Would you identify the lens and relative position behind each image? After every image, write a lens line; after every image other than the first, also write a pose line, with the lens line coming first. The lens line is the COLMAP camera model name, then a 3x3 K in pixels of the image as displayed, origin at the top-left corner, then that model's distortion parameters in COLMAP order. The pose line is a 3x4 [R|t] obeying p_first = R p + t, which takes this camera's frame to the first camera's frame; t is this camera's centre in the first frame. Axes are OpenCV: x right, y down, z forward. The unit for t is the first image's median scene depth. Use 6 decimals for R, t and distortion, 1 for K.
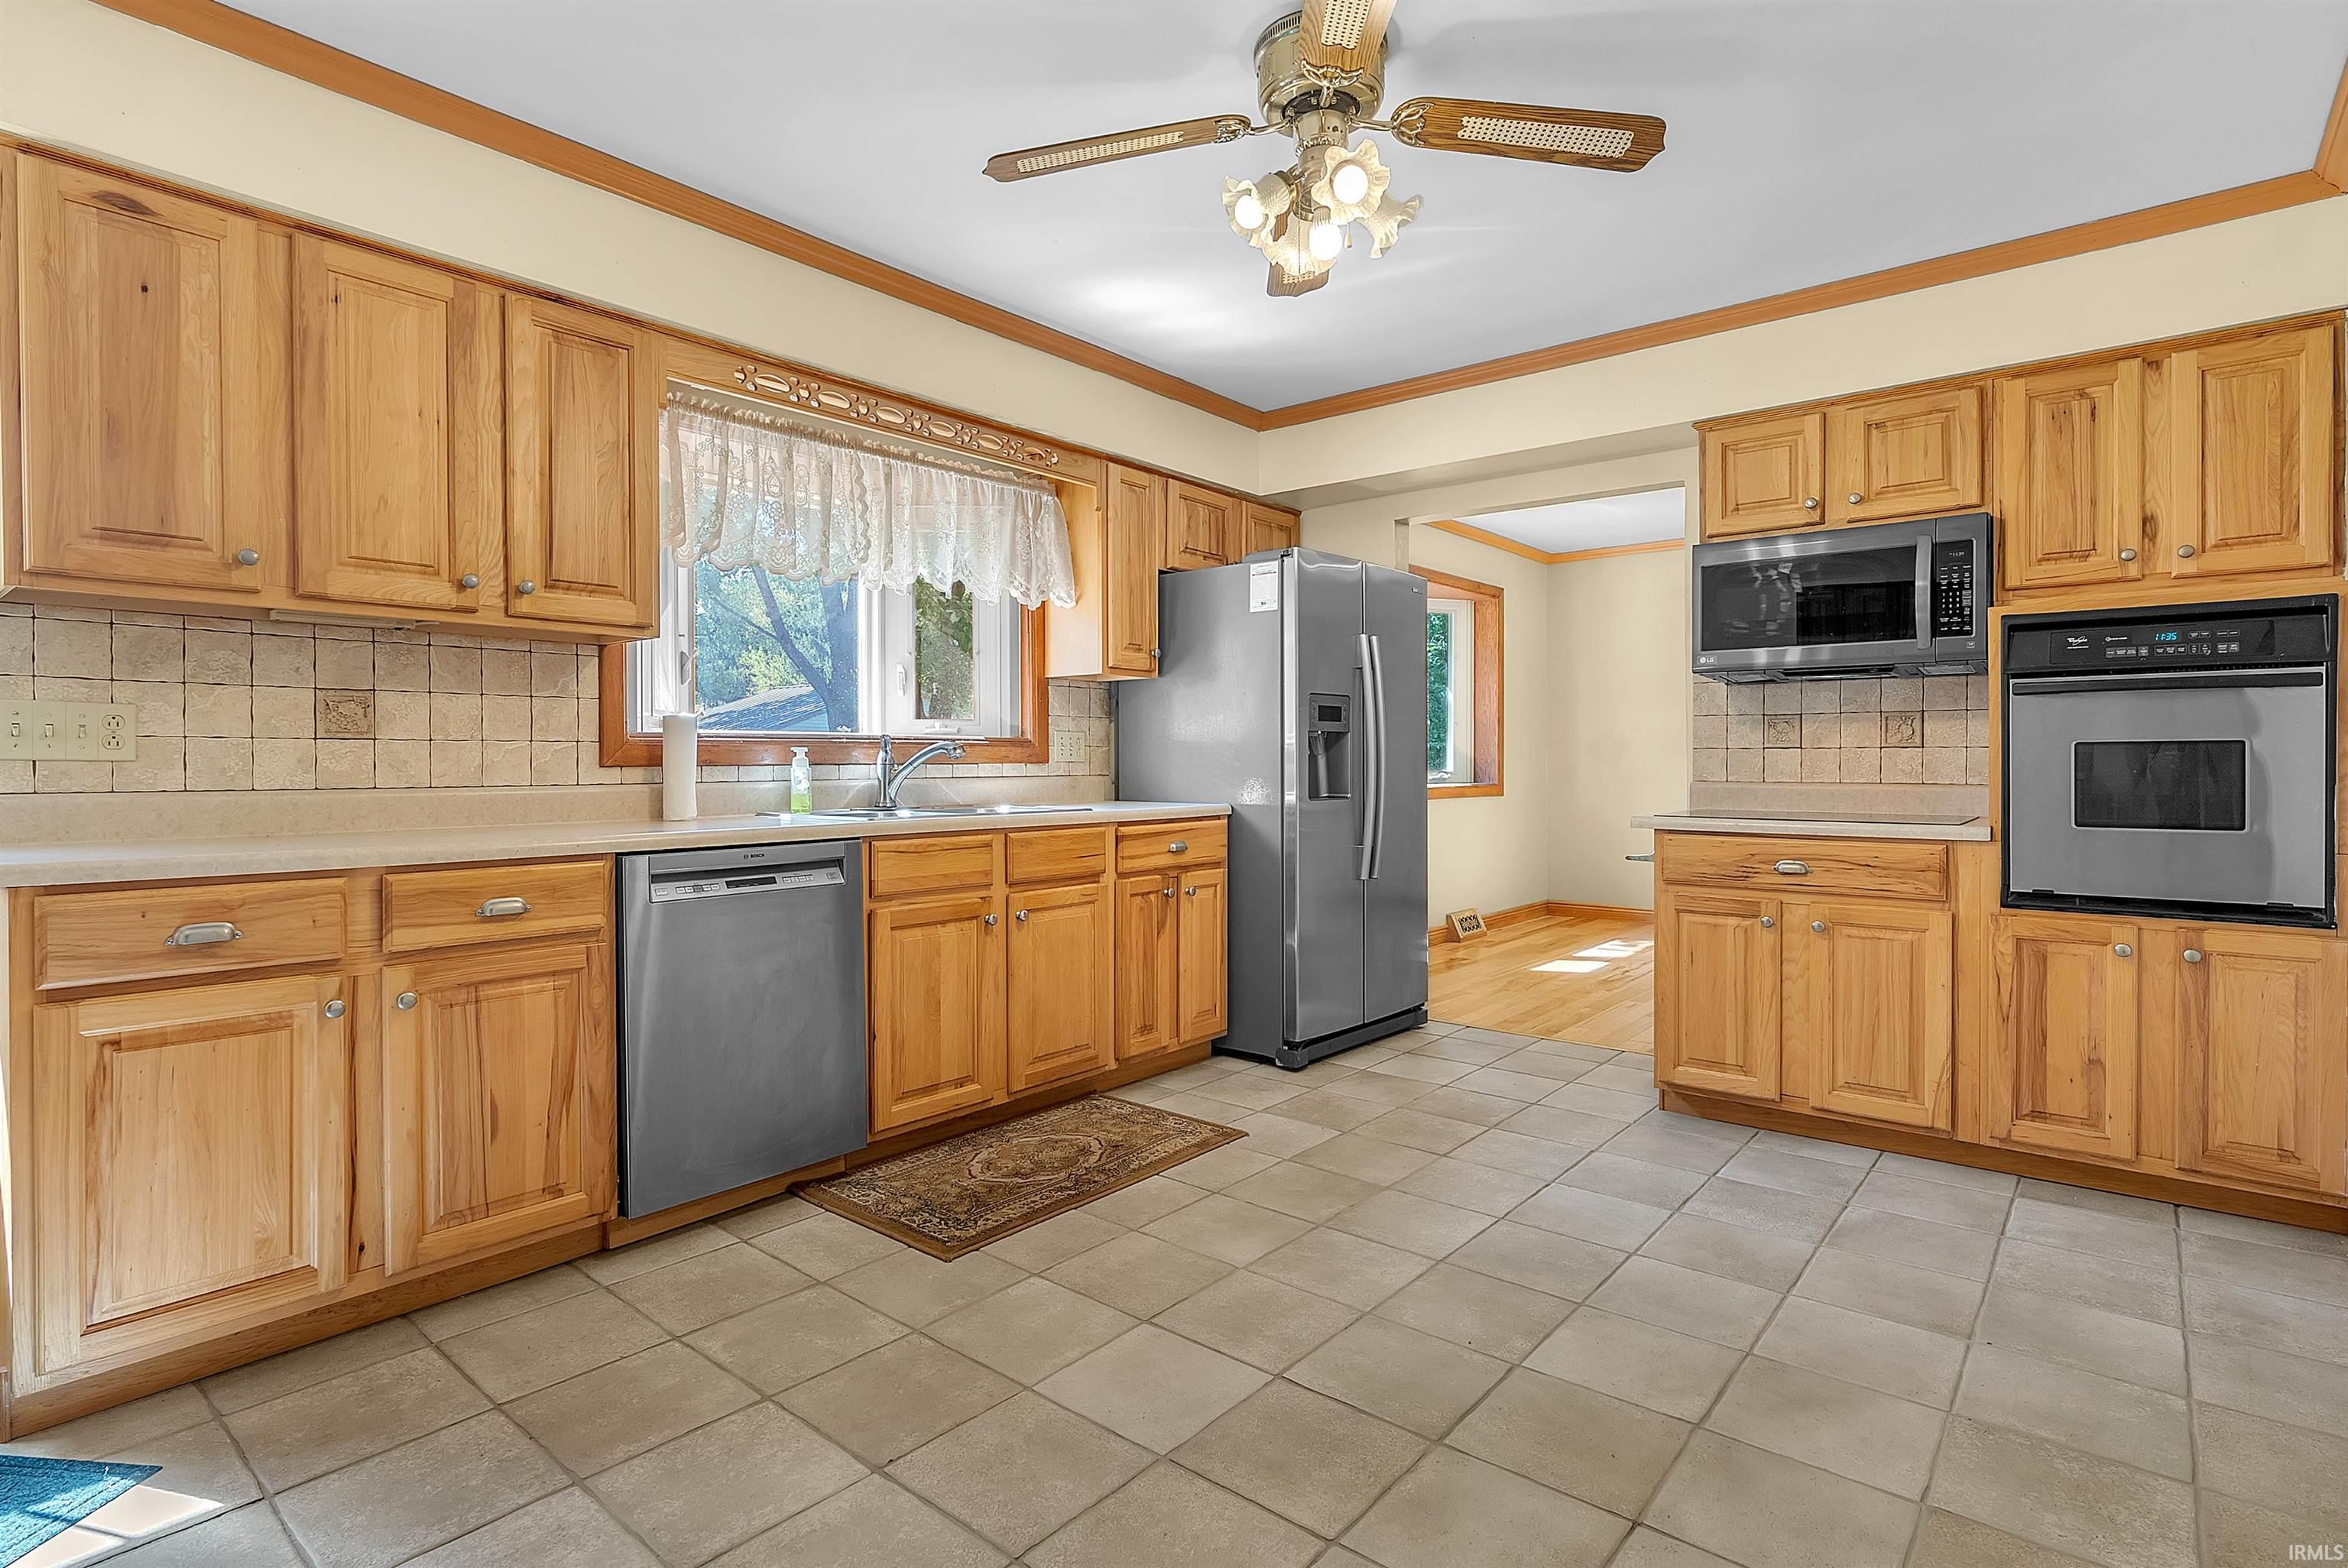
lens RADIAL K [[1157.8, 0, 1166.5], [0, 1157.8, 758.9], [0, 0, 1]] dist [-0.002741, 0.000746]
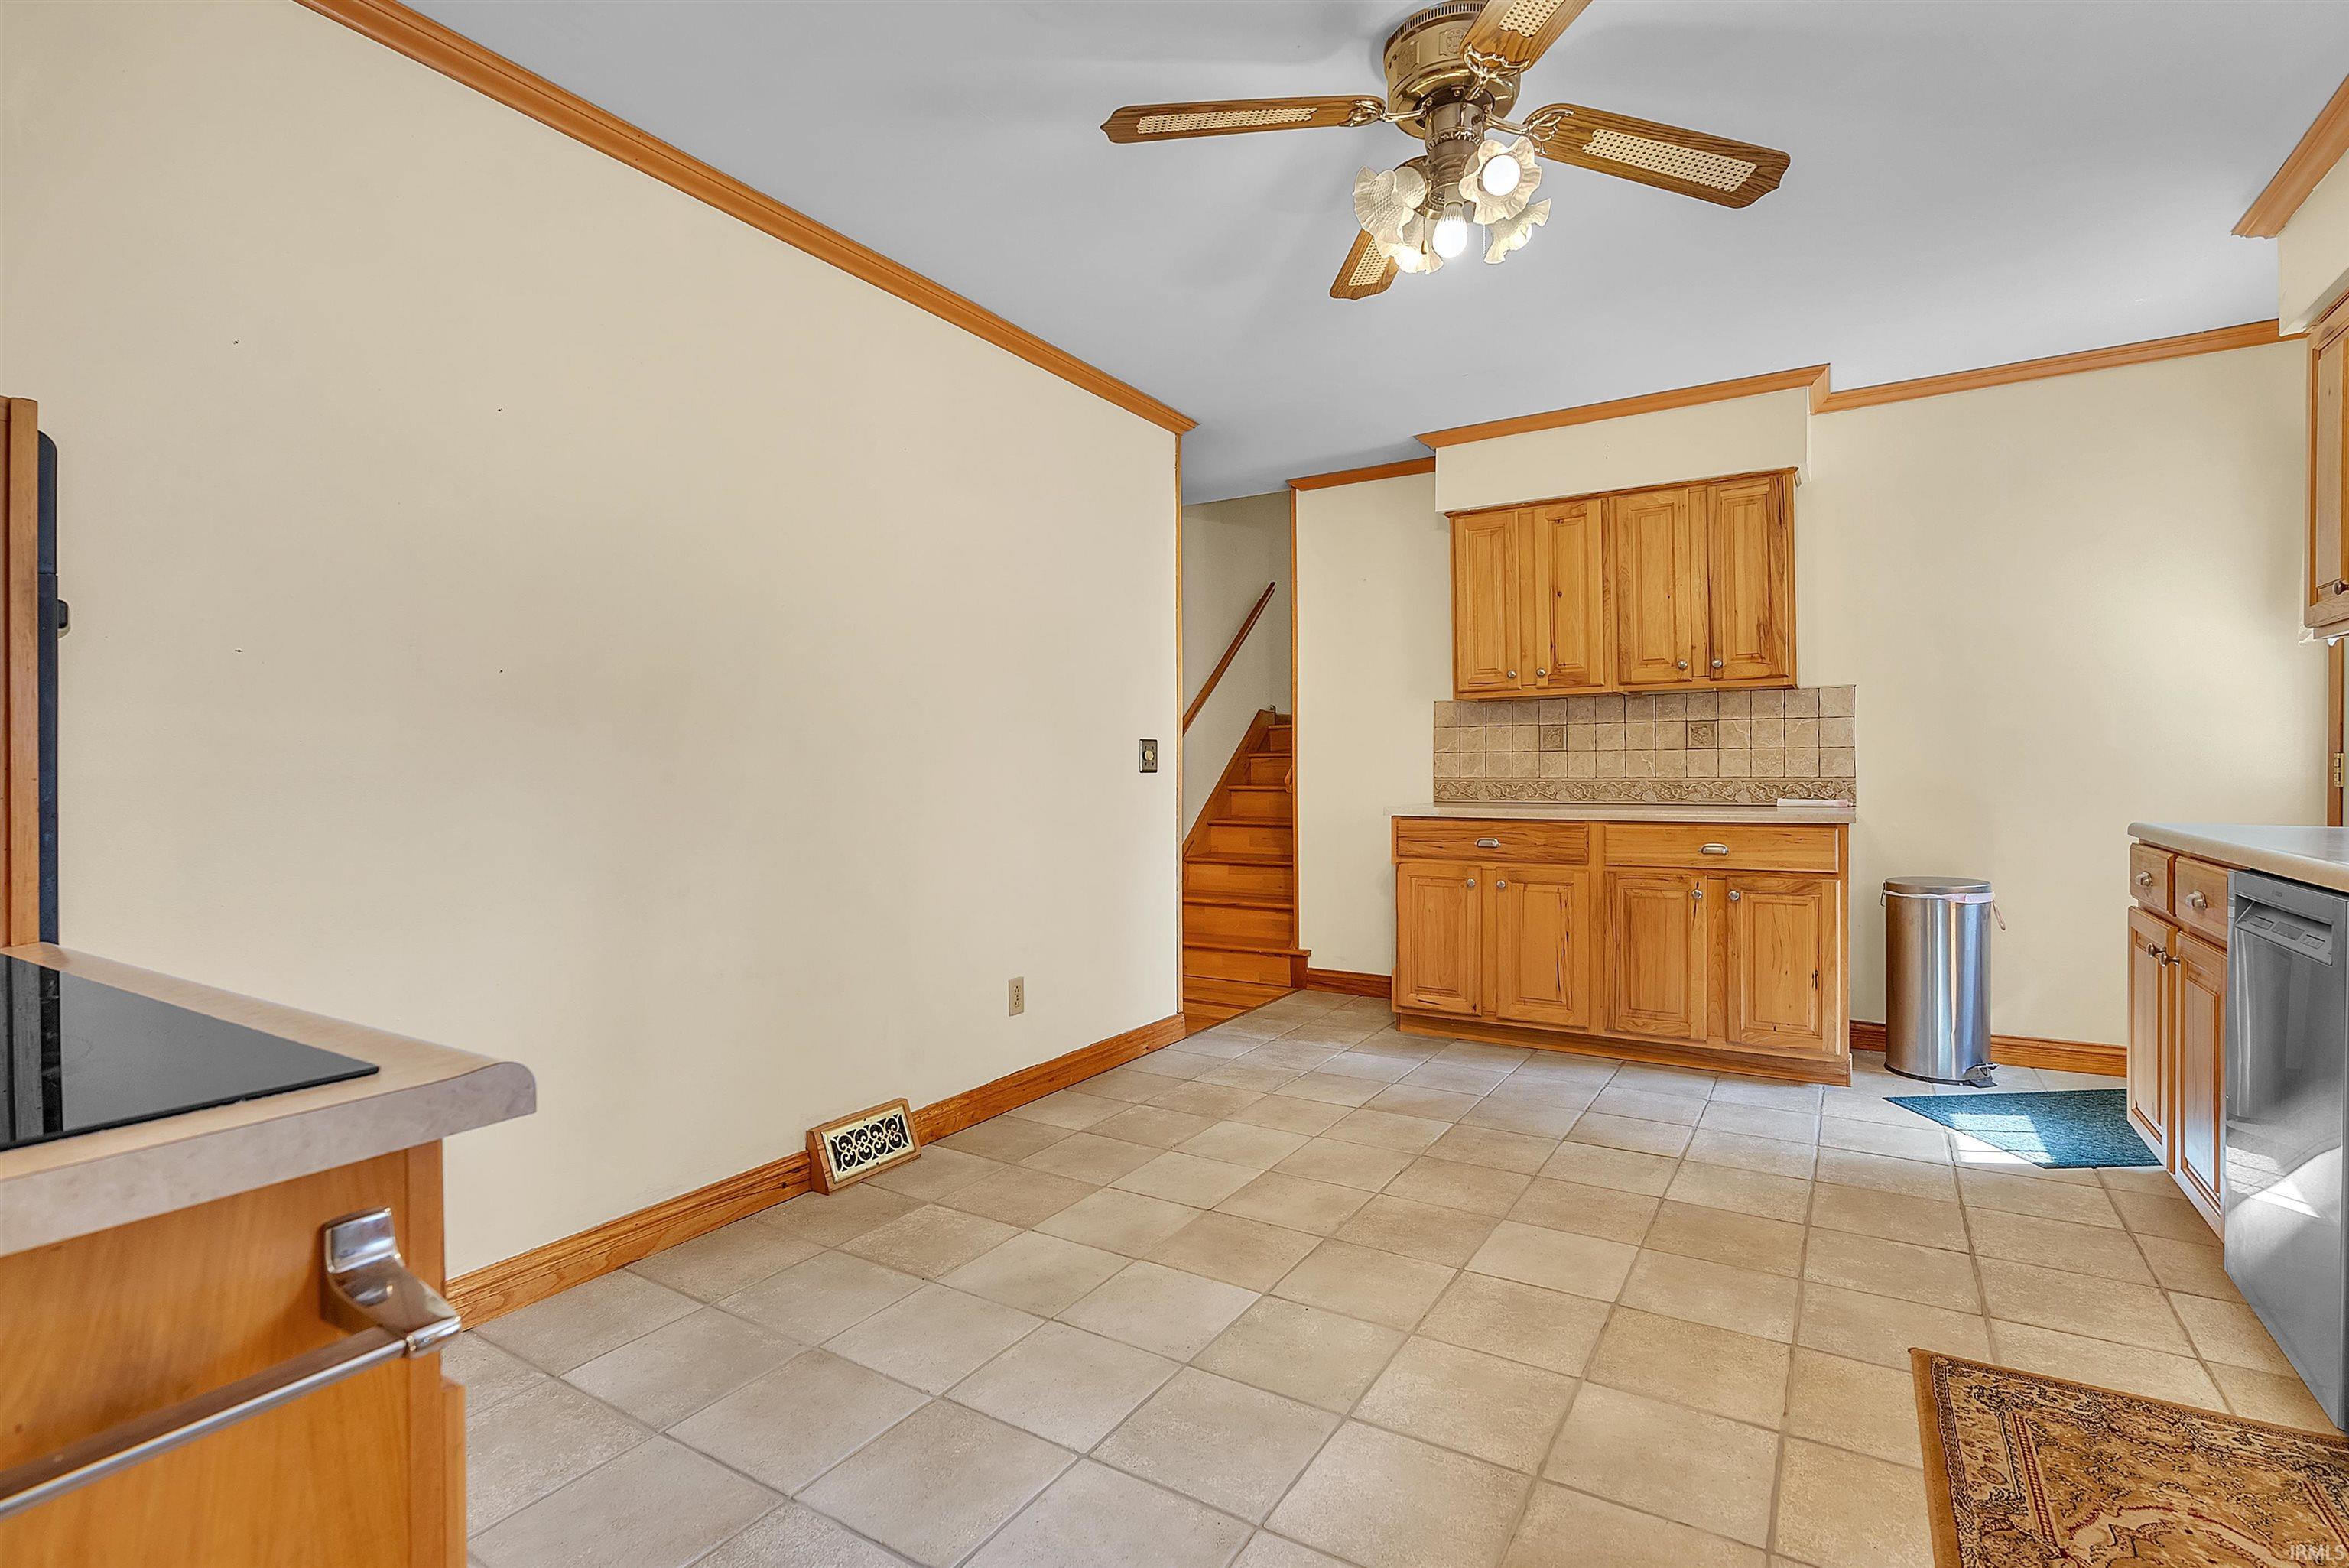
lens RADIAL K [[1104.8, 0, 1177.3], [0, 1104.8, 773.9], [0, 0, 1]] dist [-0.007515, 0.001090]
pose [[-0.988976, 0.006584, -0.147928, 0.356801], [0.006133, 0.999975, 0.003505, 0.007410], [0.147947, 0.002559, -0.988992, 1.343558]]
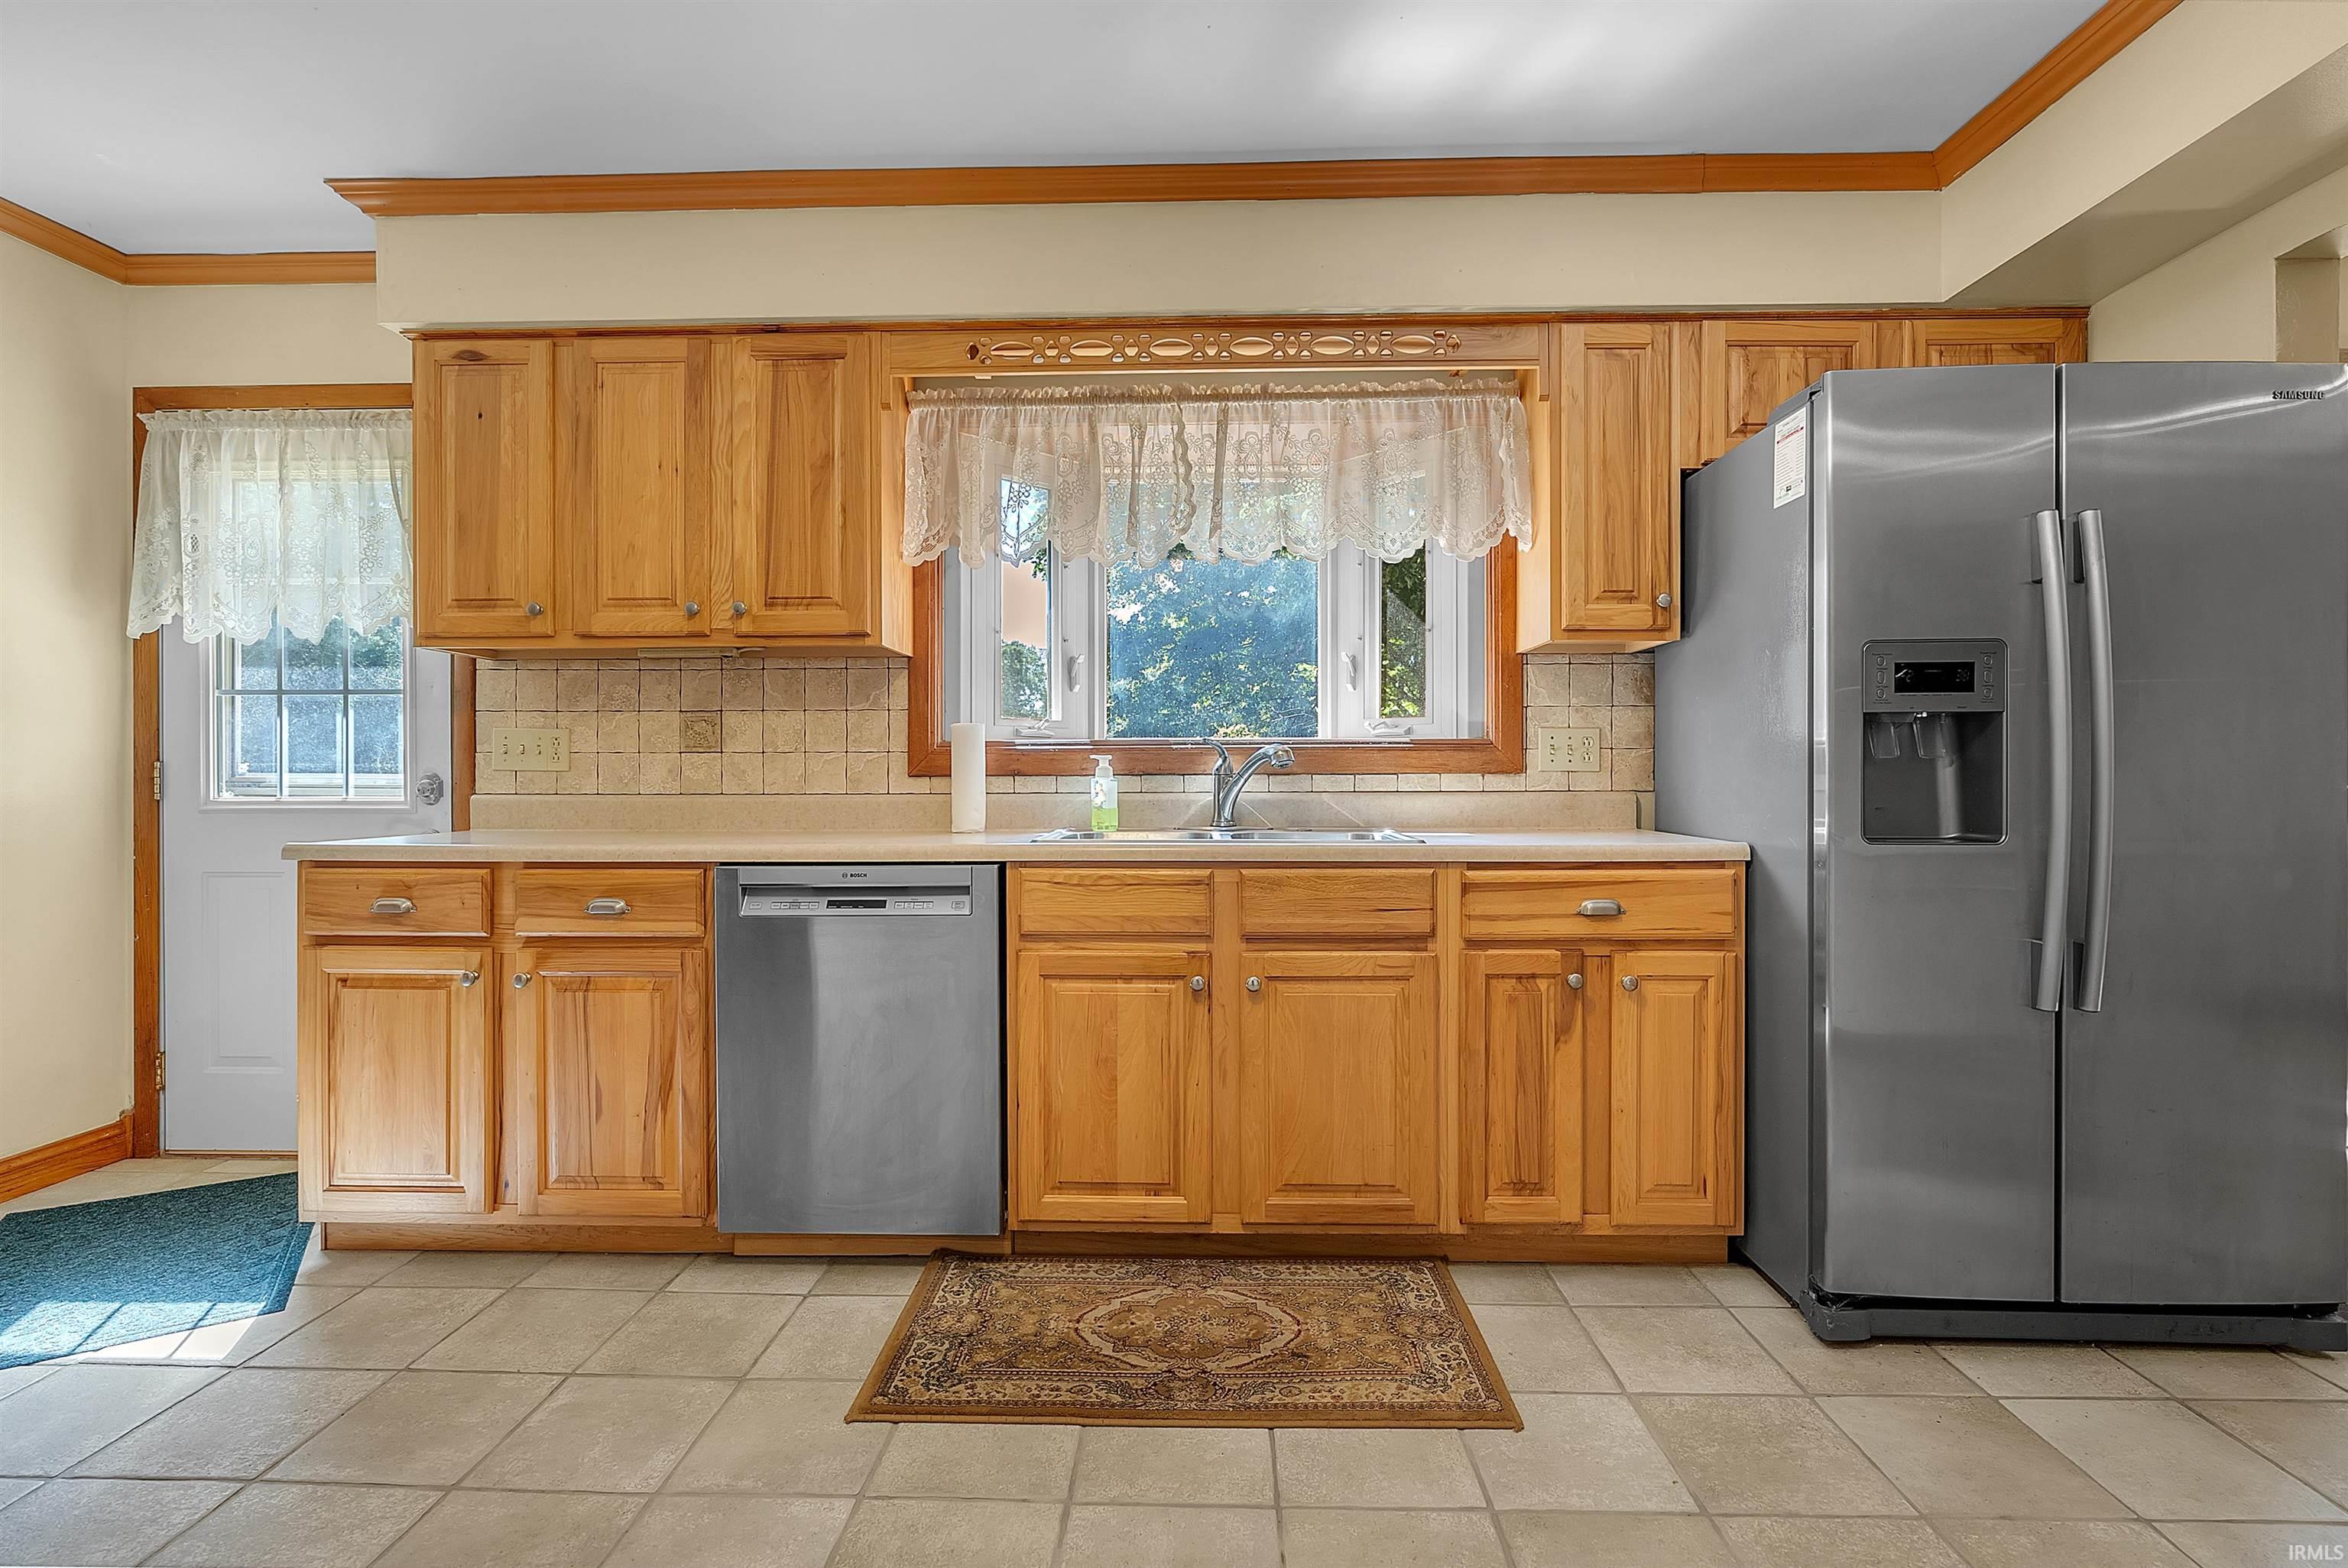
lens RADIAL K [[1104.3, 0, 1176.8], [0, 1104.3, 773.9], [0, 0, 1]] dist [-0.007515, 0.001090]
pose [[0.624128, 0.000639, -0.781322, 0.407640], [0.002219, 0.999994, 0.002590, 0.002379], [0.781319, -0.003350, 0.624123, 0.563078]]
